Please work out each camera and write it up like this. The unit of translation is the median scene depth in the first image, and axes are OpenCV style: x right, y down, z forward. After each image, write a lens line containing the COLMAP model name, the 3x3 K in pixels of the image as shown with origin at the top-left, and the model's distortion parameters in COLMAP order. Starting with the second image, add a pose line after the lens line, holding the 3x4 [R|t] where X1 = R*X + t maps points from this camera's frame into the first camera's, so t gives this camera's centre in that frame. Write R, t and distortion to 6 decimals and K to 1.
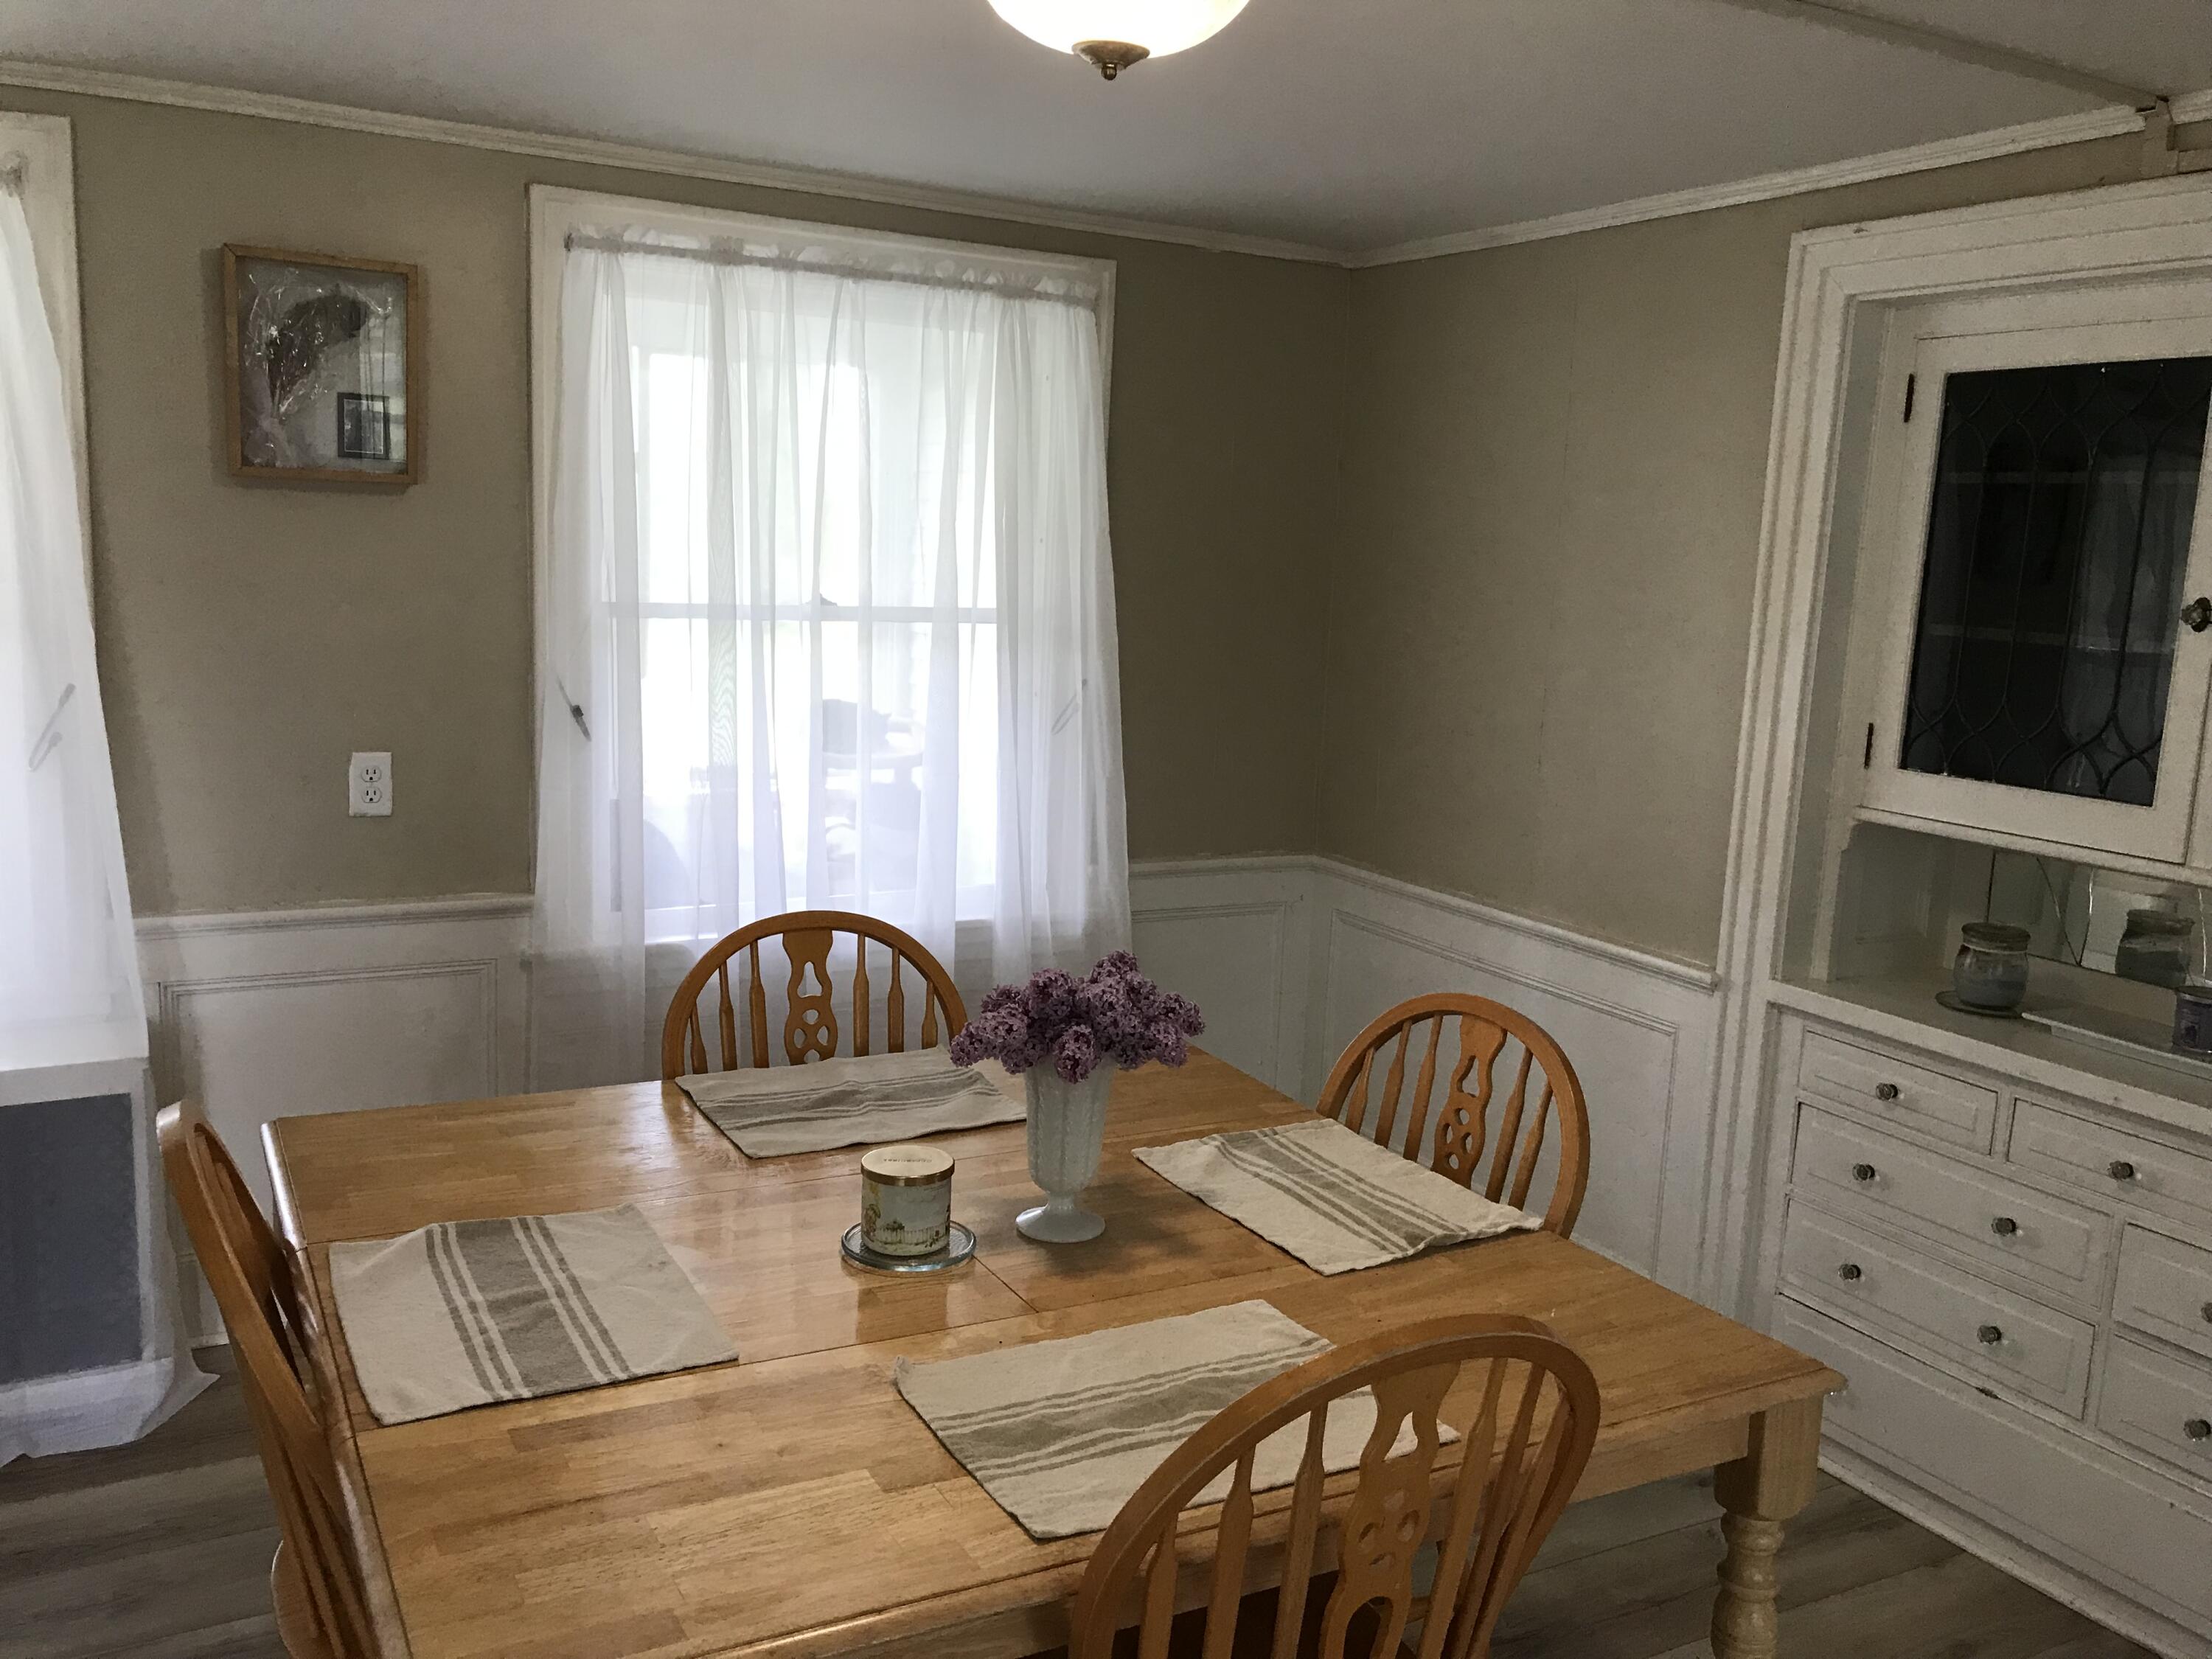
lens RADIAL K [[1816.7, 0, 1088.0], [0, 1816.7, 815.6], [0, 0, 1]] dist [0.056657, -0.063841]
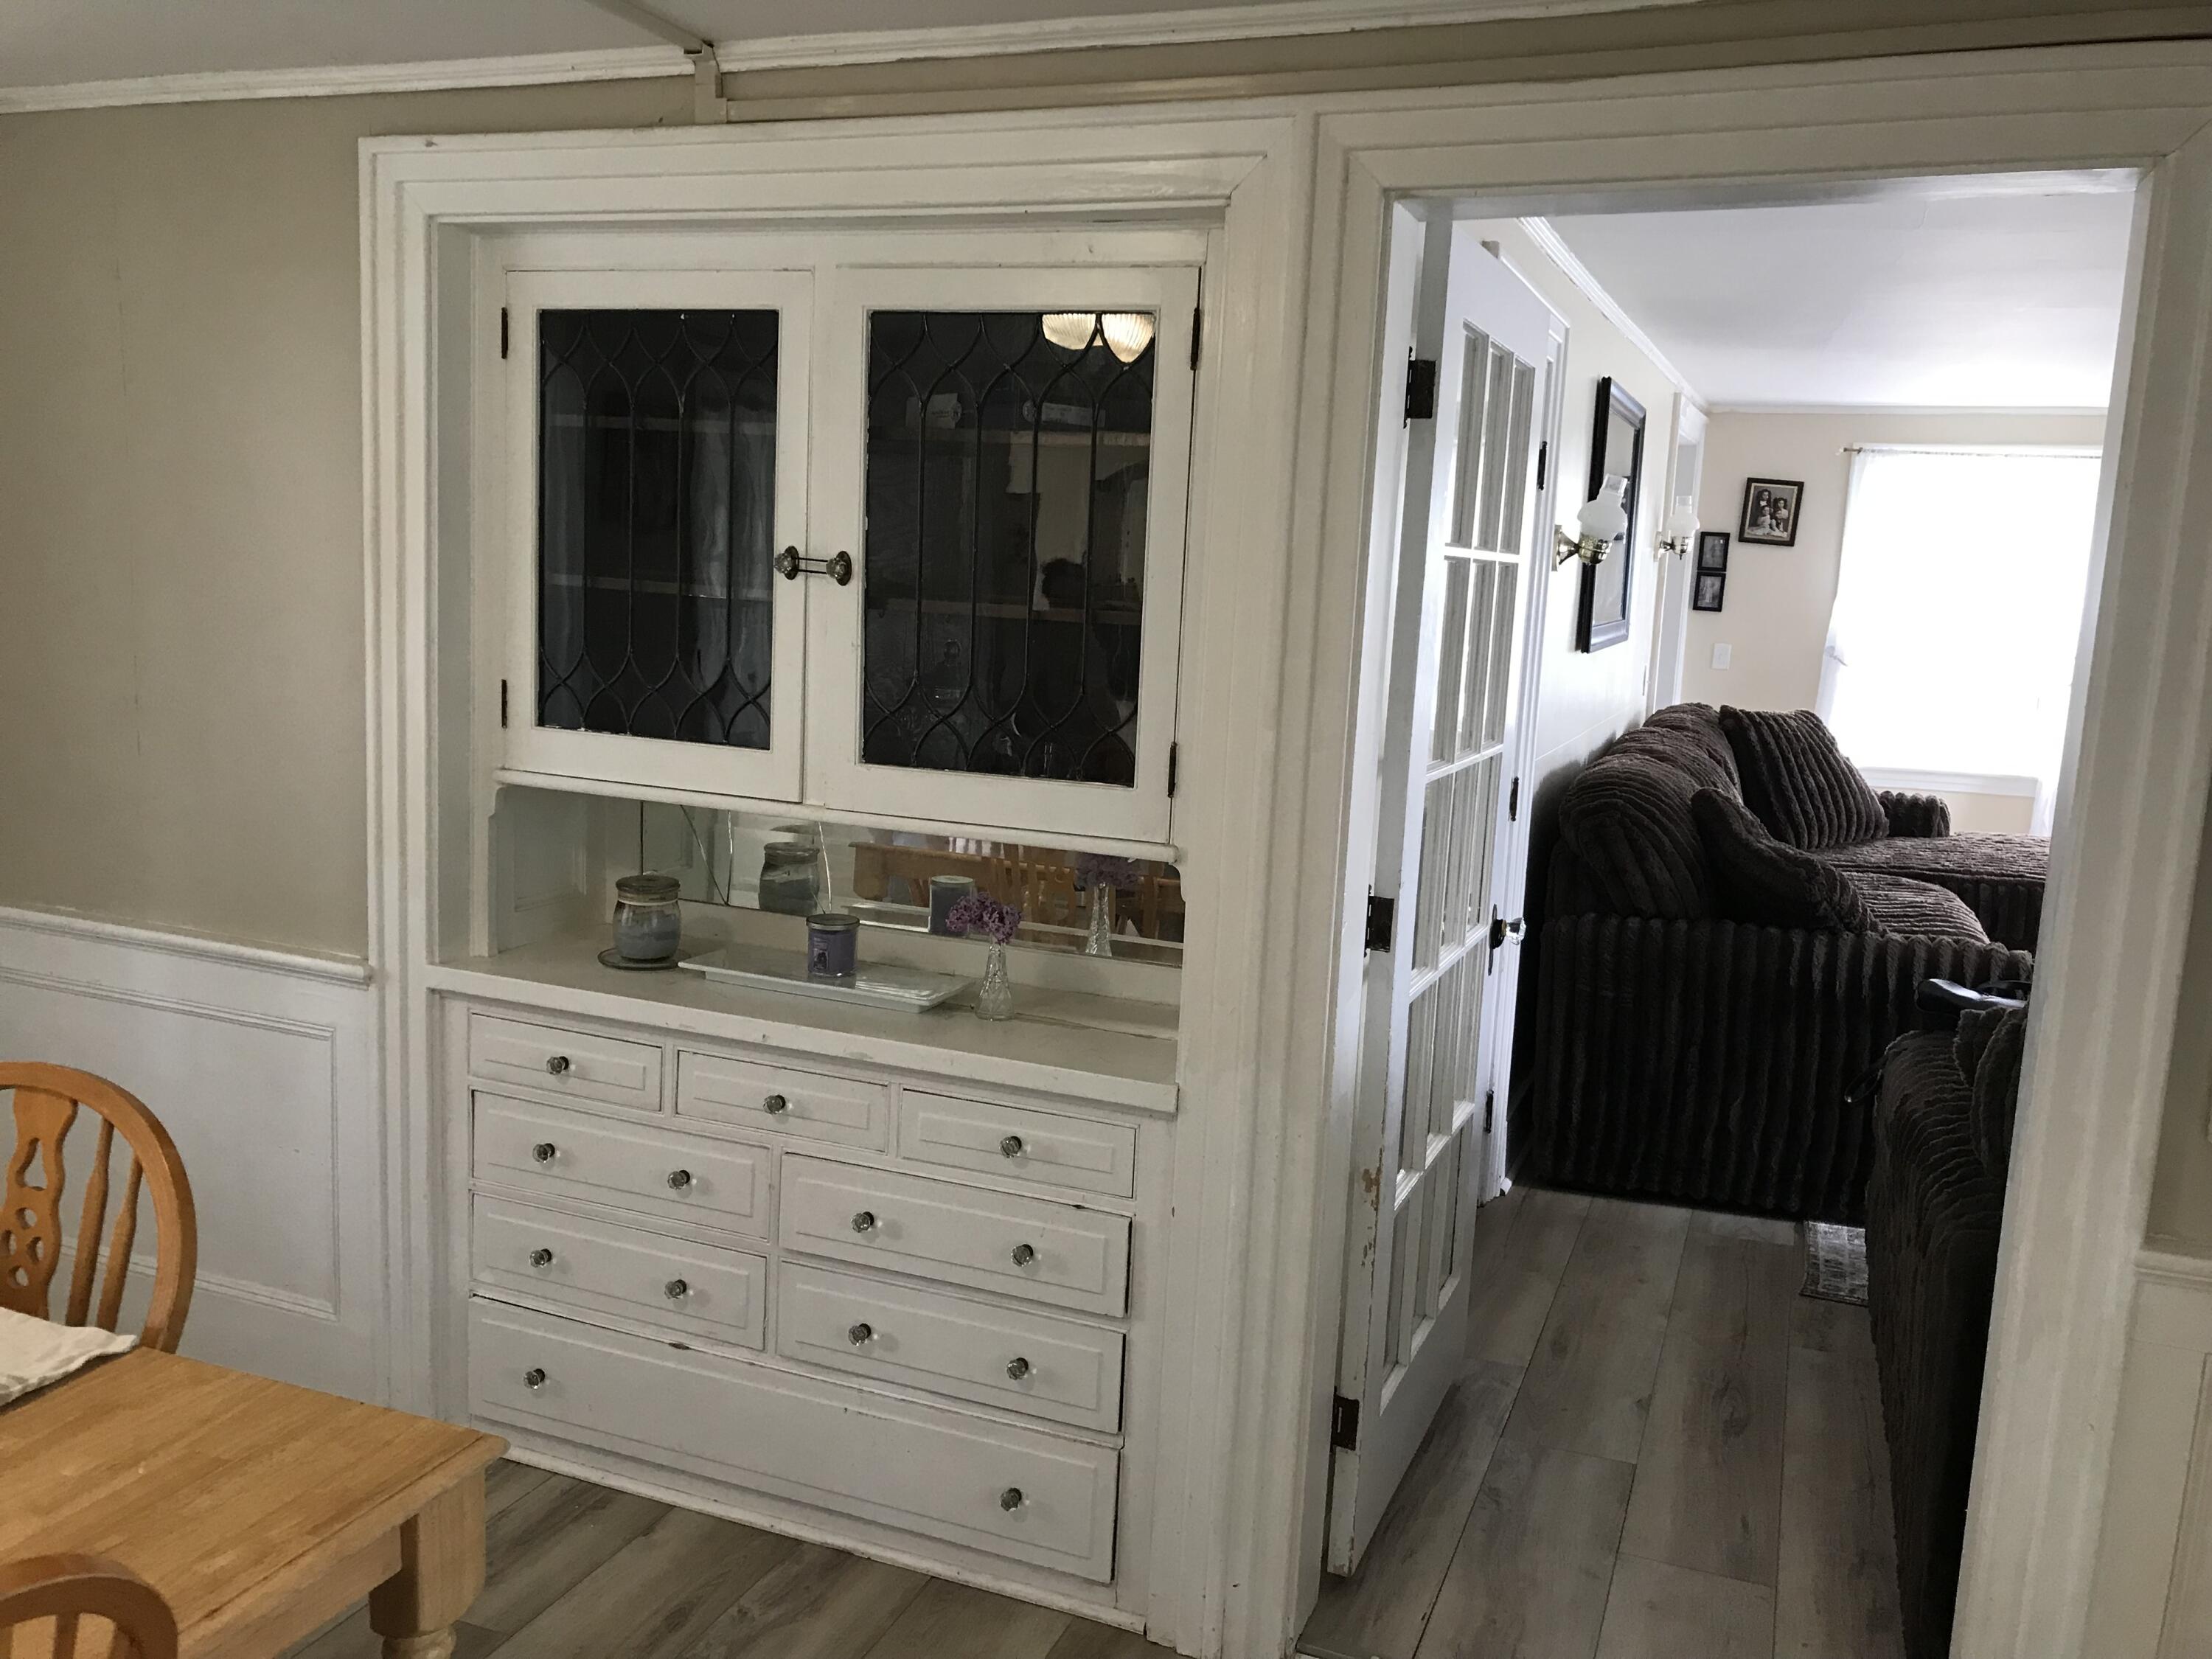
lens RADIAL K [[1816.7, 0, 1115.2], [0, 1816.7, 826.5], [0, 0, 1]] dist [0.056657, -0.063841]
pose [[0.763240, -0.106102, 0.637343, 0.062052], [0.082670, 0.994353, 0.066535, -0.012340], [-0.640804, 0.001907, 0.767702, 0.079399]]
